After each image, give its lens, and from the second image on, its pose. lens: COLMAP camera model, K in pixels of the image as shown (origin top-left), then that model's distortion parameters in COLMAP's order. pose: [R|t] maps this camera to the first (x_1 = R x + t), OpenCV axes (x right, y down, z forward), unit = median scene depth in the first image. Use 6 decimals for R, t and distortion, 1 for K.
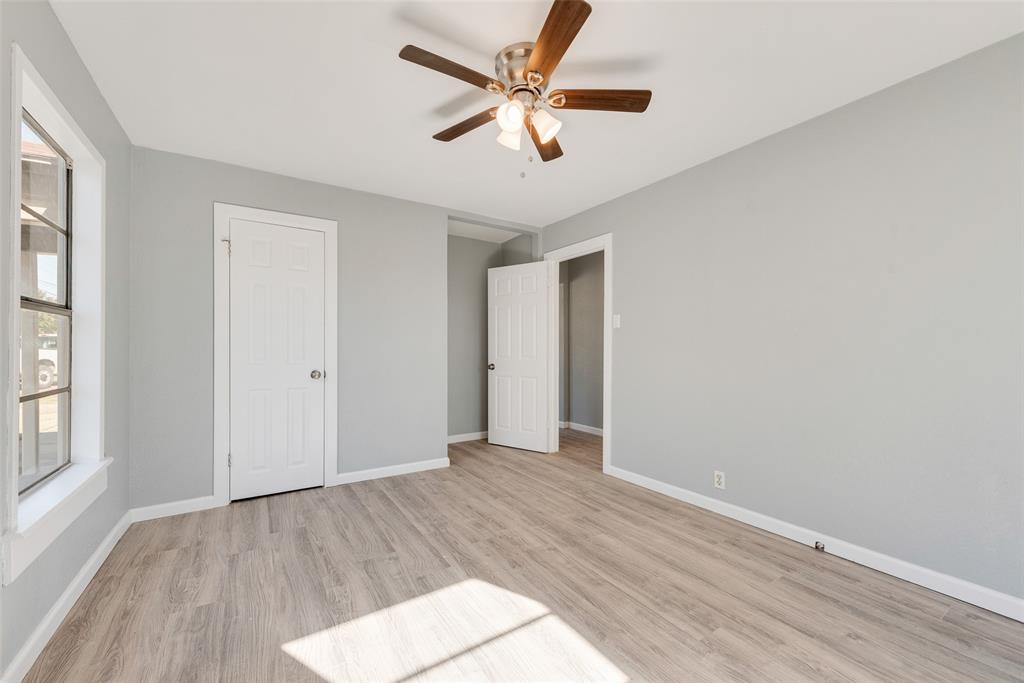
lens RADIAL K [[398.7, 0, 507.5], [0, 398.7, 342.3], [0, 0, 1]] dist [0.013630, -0.006184]
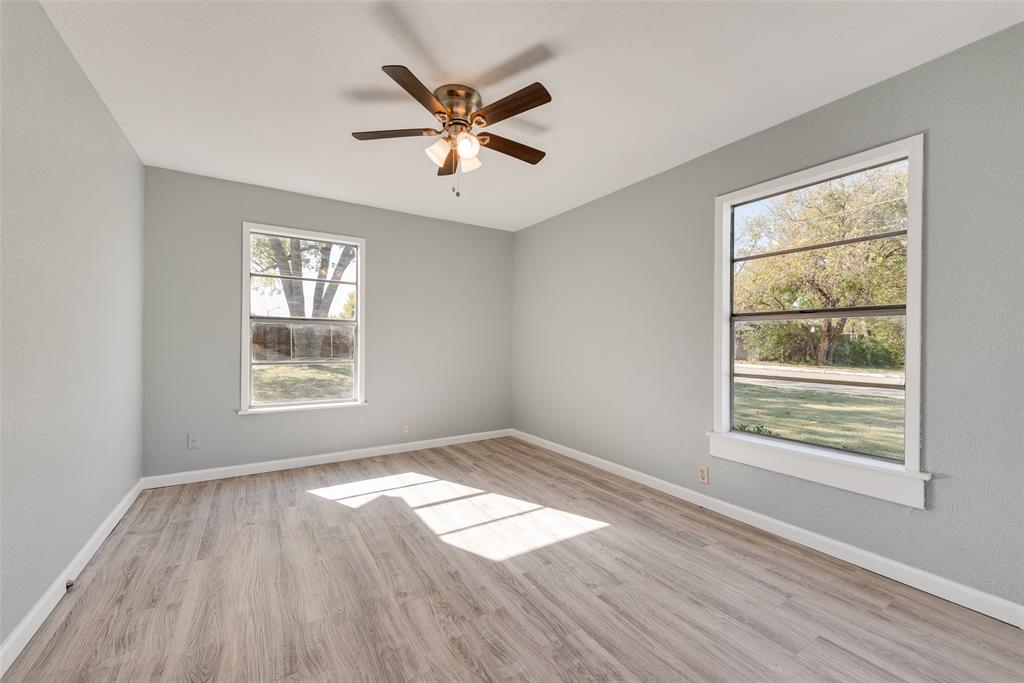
lens RADIAL K [[398.7, 0, 507.5], [0, 398.7, 342.3], [0, 0, 1]] dist [0.013630, -0.006184]
pose [[-0.999915, -0.011966, 0.005110, -0.104833], [-0.012035, 0.999833, -0.013786, 0.026658], [-0.004944, -0.013846, -0.999892, 1.959428]]
